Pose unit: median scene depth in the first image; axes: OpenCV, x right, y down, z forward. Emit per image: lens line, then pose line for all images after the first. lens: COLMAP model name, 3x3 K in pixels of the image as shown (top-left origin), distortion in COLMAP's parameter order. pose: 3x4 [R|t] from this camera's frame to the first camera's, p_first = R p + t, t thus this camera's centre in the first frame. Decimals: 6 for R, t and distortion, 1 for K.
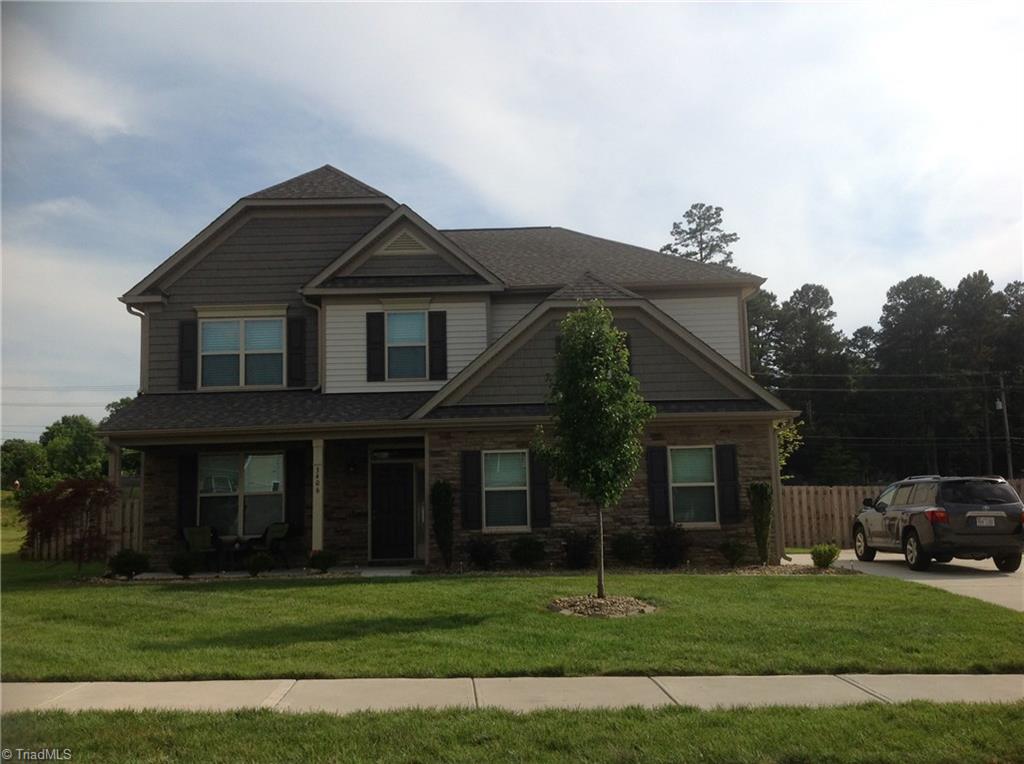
lens RADIAL K [[1002.4, 0, 510.5], [0, 1002.4, 396.9], [0, 0, 1]] dist [0.125368, -0.298265]
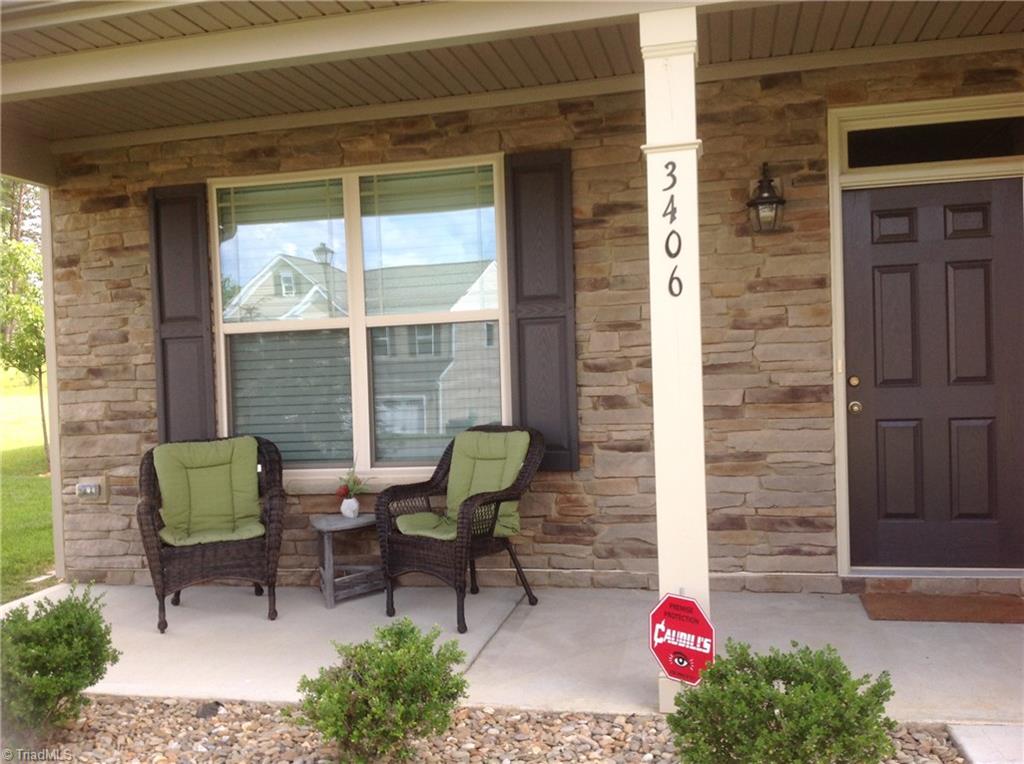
lens RADIAL K [[1002.4, 0, 510.5], [0, 1002.4, 396.9], [0, 0, 1]] dist [0.125368, -0.298265]
pose [[0.976014, -0.006175, -0.217622, -0.166215], [0.039150, 0.988281, 0.147541, 0.077925], [0.214160, -0.152521, 0.964817, 0.744324]]
